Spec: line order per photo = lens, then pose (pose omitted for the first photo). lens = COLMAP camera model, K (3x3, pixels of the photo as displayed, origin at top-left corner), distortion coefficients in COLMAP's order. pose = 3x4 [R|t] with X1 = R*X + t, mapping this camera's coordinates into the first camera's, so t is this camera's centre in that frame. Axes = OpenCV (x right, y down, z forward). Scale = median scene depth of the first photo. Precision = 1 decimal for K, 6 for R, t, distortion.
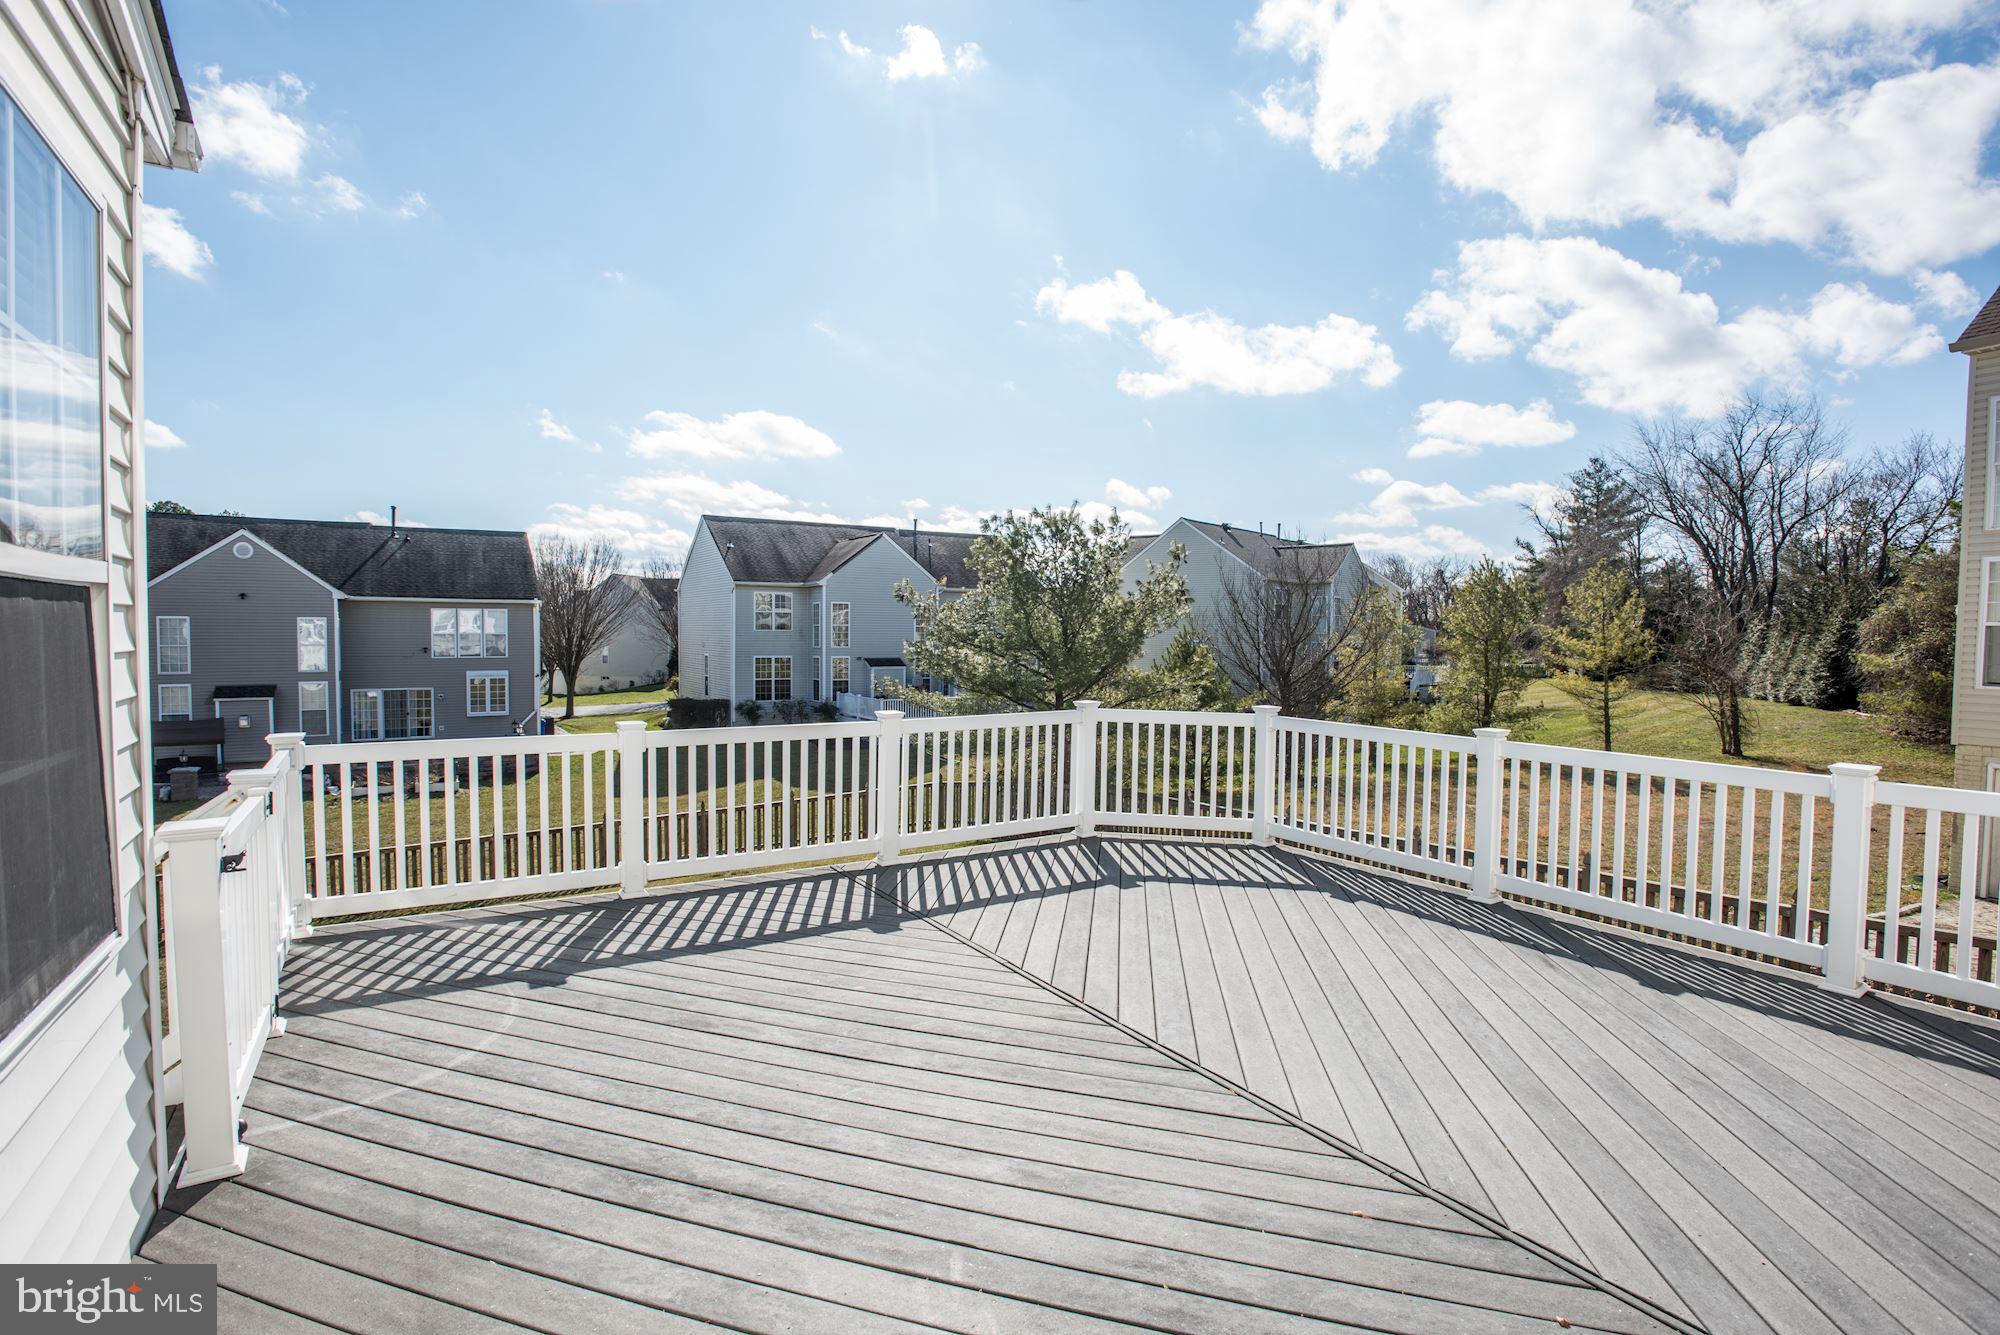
lens RADIAL K [[974.2, 0, 1009.0], [0, 974.2, 661.8], [0, 0, 1]] dist [-0.055883, 0.021532]
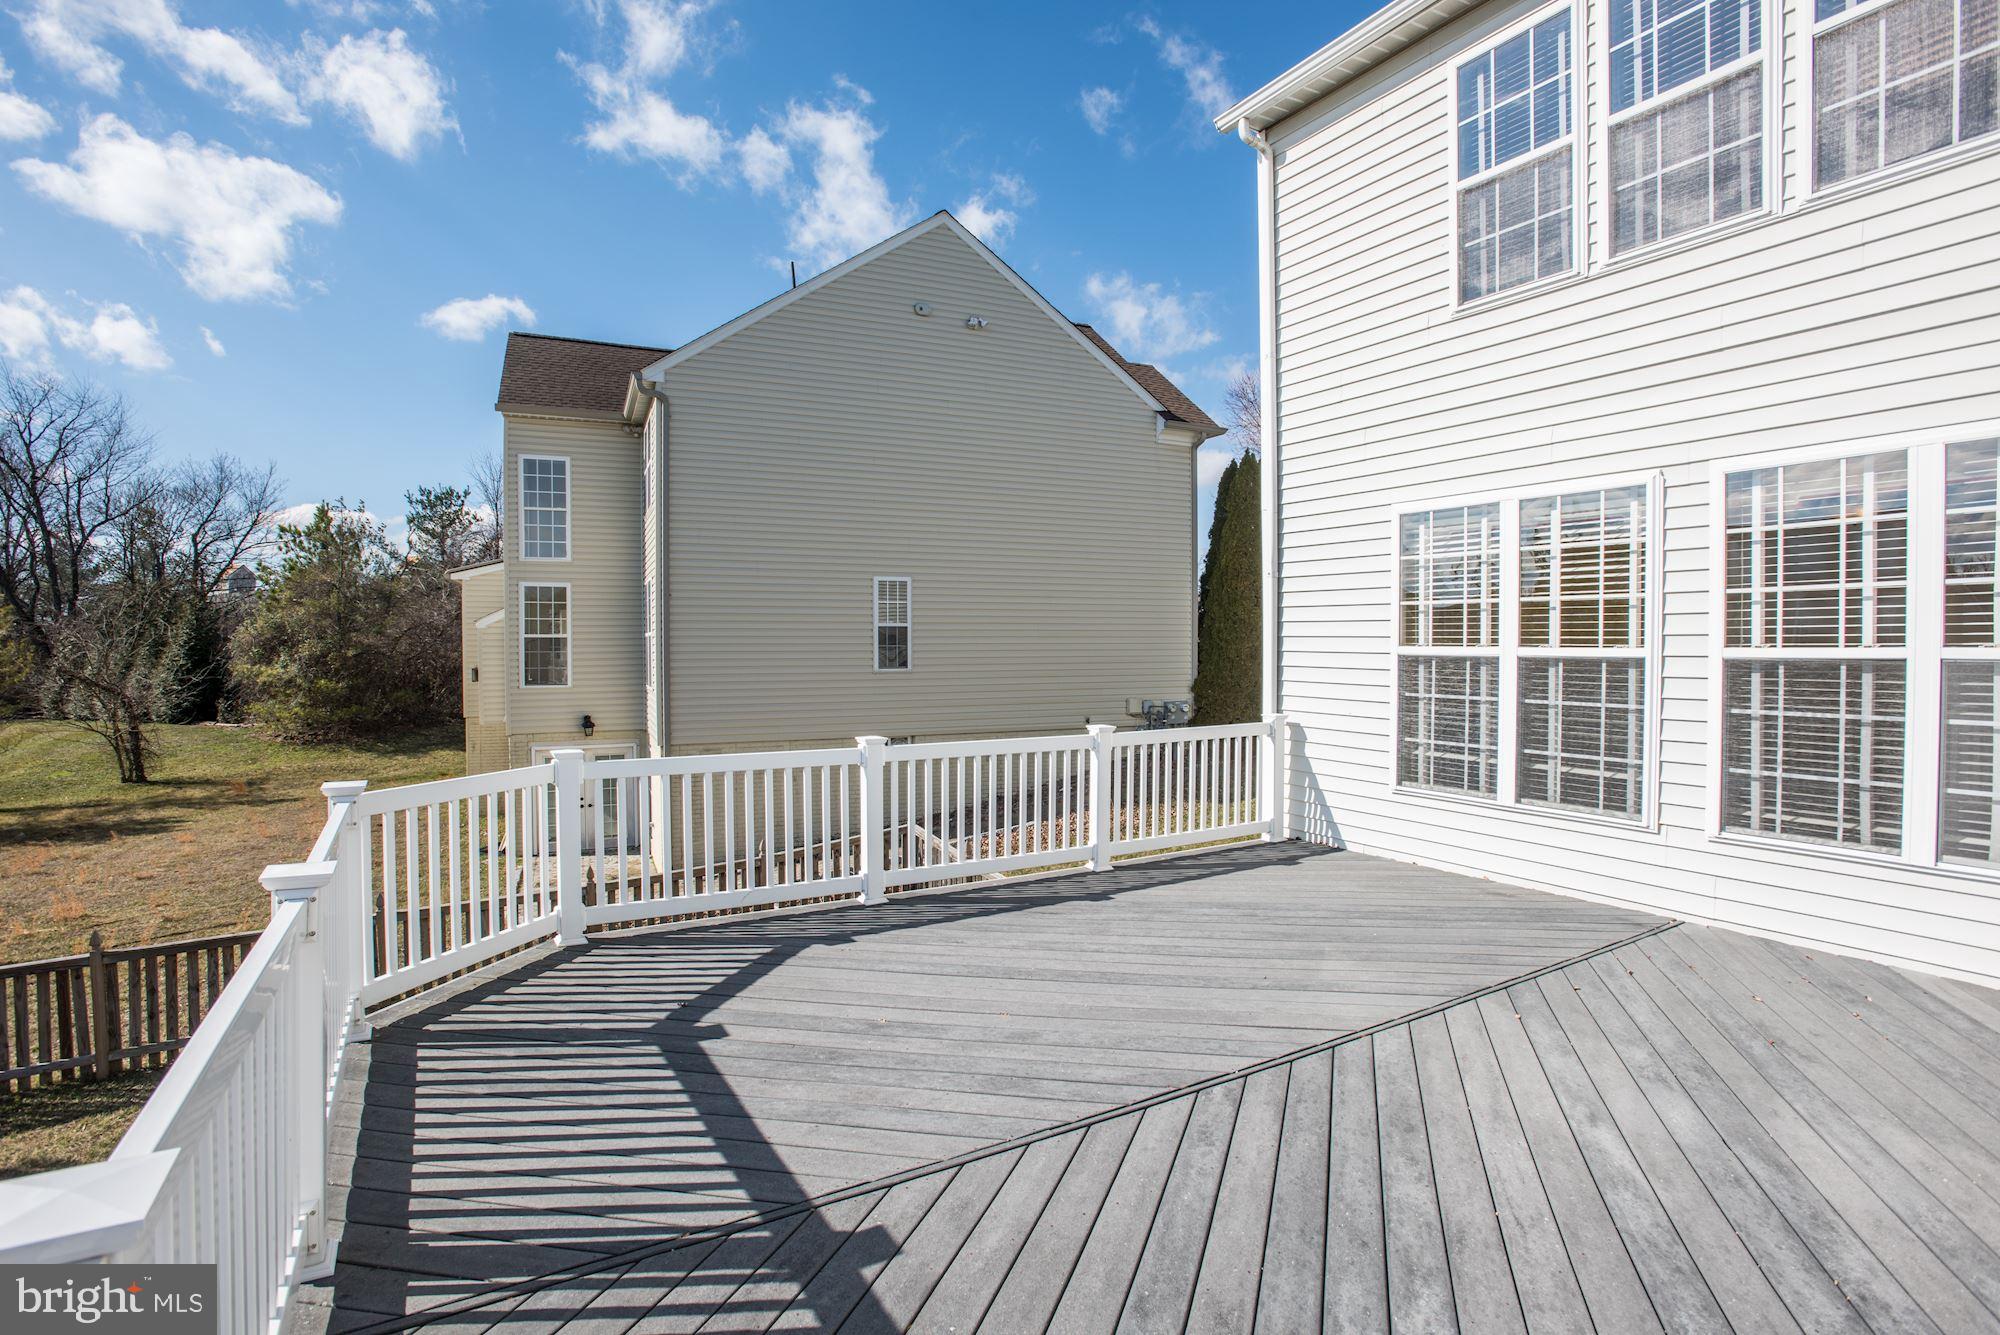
lens RADIAL K [[974.2, 0, 1009.0], [0, 974.2, 661.8], [0, 0, 1]] dist [-0.055883, 0.021532]
pose [[0.027483, -0.025617, 0.999294, -0.498233], [0.038396, 0.998961, 0.024552, -0.028179], [-0.998885, 0.037694, 0.028438, 0.737455]]
